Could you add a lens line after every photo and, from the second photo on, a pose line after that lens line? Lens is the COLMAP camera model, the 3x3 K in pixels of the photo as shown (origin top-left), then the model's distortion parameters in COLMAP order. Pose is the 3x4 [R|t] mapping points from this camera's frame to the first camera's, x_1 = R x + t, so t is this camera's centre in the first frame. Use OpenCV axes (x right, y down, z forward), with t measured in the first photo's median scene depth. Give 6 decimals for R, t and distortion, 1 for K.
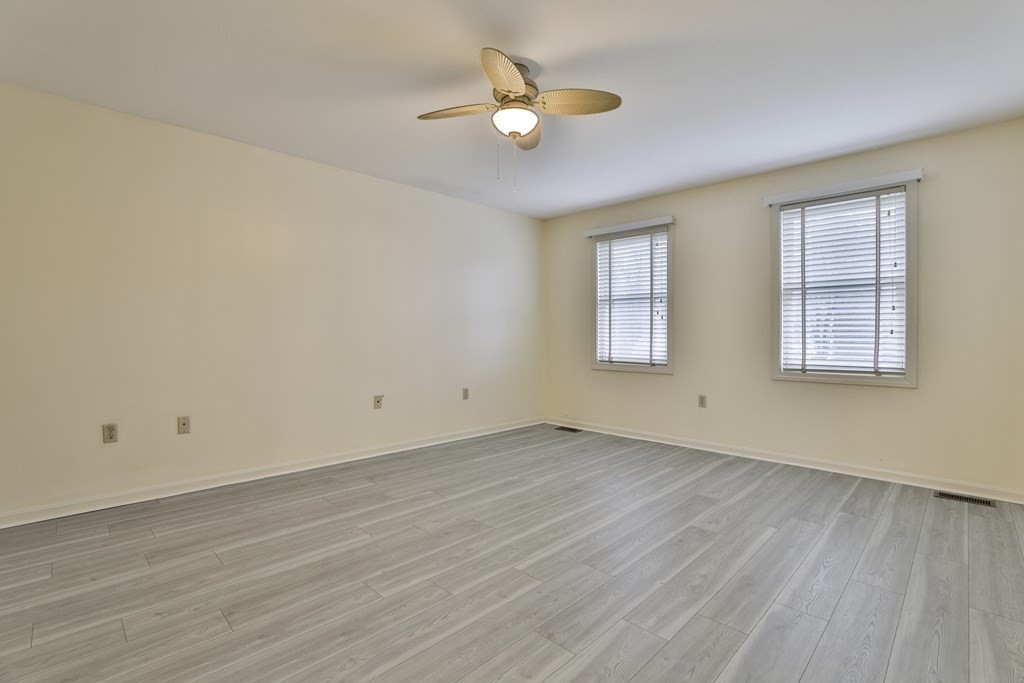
lens RADIAL K [[475.5, 0, 513.5], [0, 475.5, 340.0], [0, 0, 1]] dist [-0.042622, 0.012580]
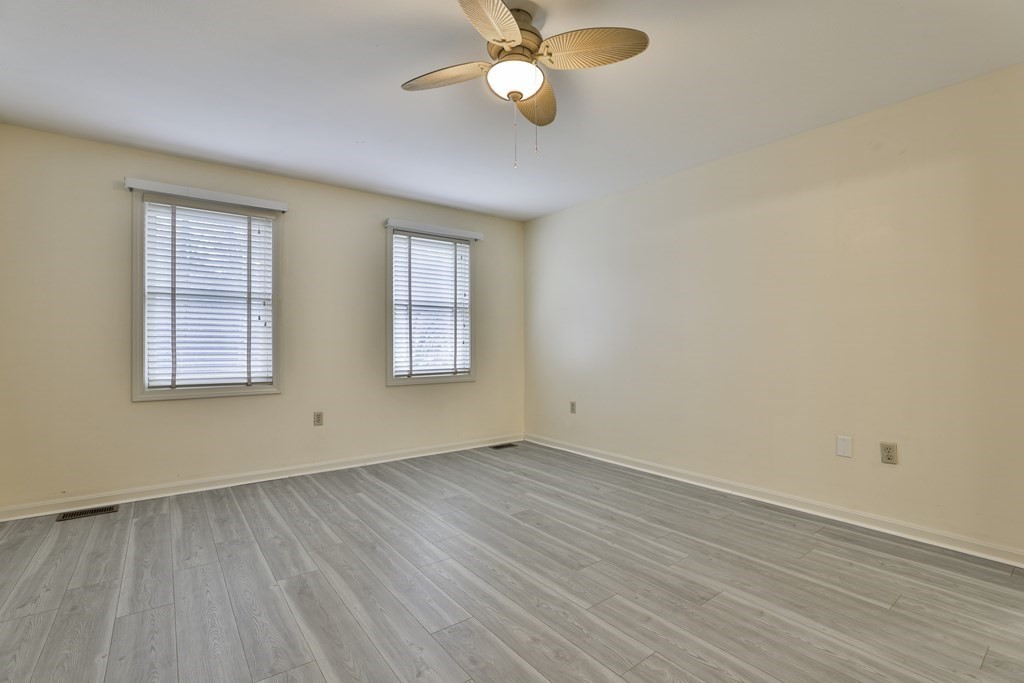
lens RADIAL K [[475.5, 0, 513.8], [0, 475.5, 340.1], [0, 0, 1]] dist [-0.042622, 0.012580]
pose [[0.123814, 0.006442, 0.992285, -0.554916], [0.015105, 0.999851, -0.008375, -0.009584], [-0.992190, 0.016025, 0.123698, 0.632534]]
